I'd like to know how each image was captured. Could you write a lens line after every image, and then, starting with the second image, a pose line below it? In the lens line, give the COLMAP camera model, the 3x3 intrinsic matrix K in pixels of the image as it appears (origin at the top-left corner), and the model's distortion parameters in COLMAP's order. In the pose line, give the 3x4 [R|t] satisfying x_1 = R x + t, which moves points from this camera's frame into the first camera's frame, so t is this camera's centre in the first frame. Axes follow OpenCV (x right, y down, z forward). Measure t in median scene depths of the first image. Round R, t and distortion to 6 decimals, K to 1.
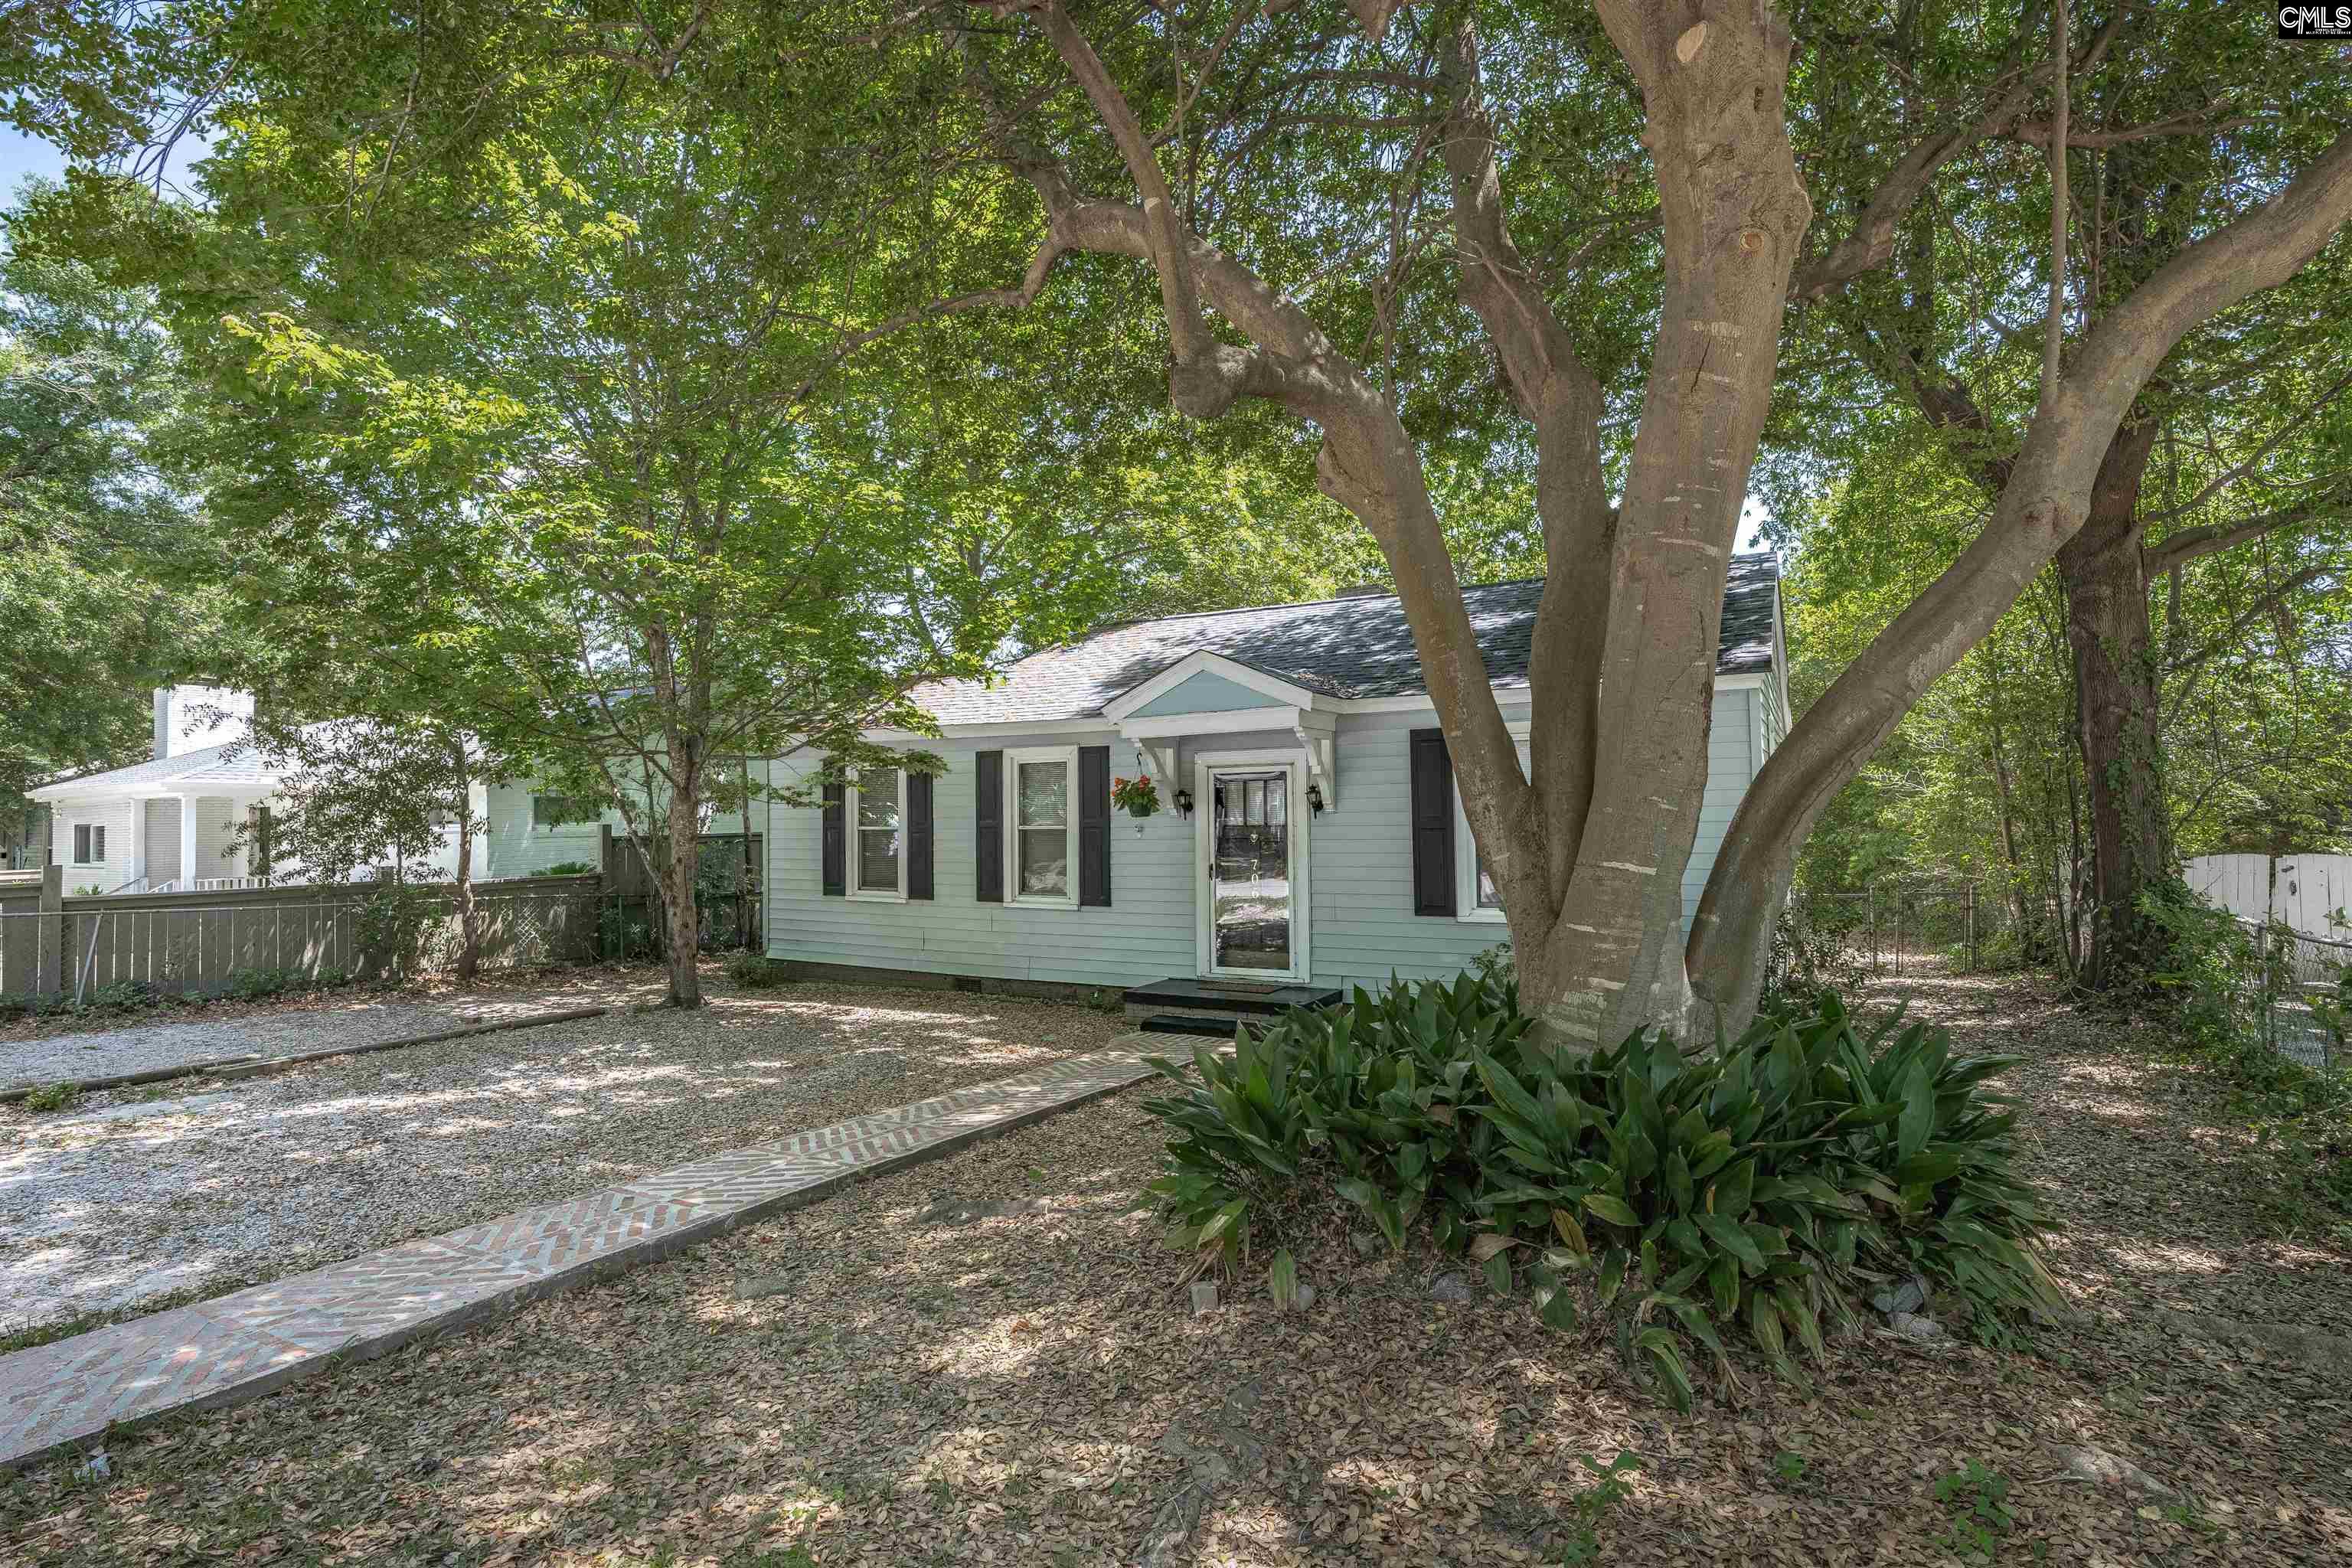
lens RADIAL K [[1136.6, 0, 1176.0], [0, 1136.6, 784.0], [0, 0, 1]] dist [-0.041186, 0.000375]
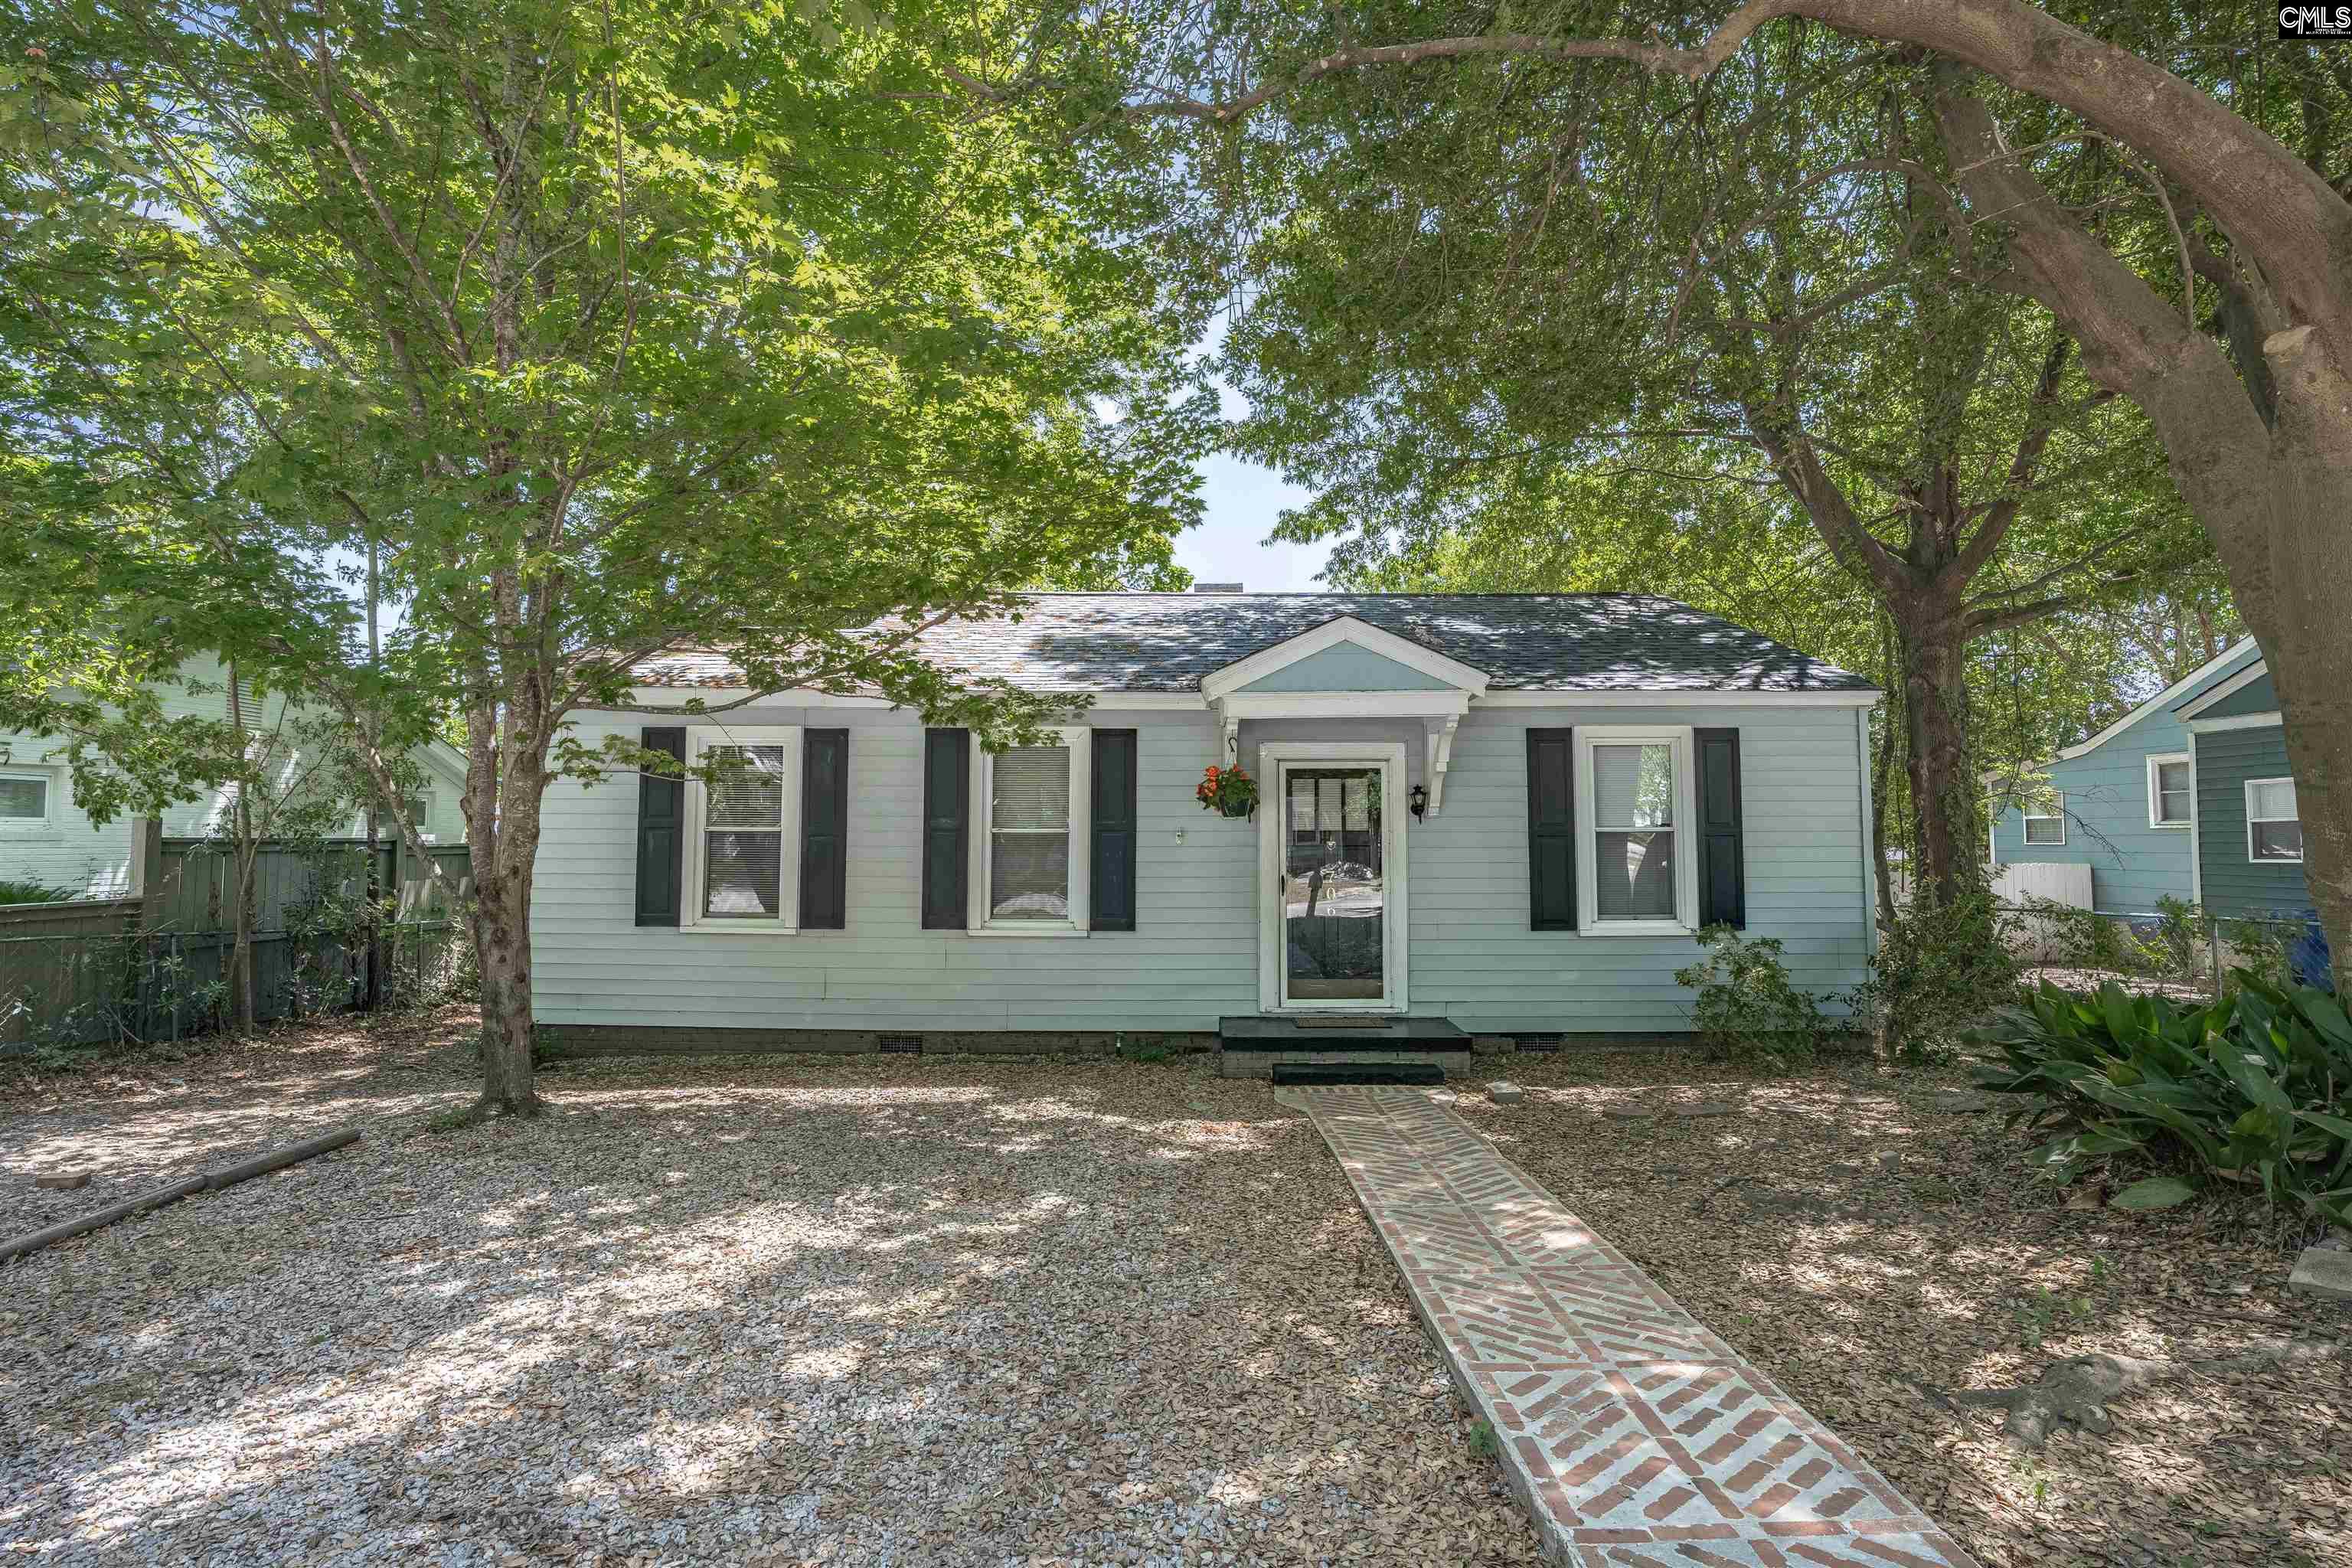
lens RADIAL K [[1105.8, 0, 1171.1], [0, 1105.8, 779.1], [0, 0, 1]] dist [-0.042664, 0.015640]
pose [[0.878930, 0.042050, 0.475093, -0.442283], [-0.028538, 0.998958, -0.035621, 0.031699], [-0.476096, 0.017750, 0.879214, 0.336596]]
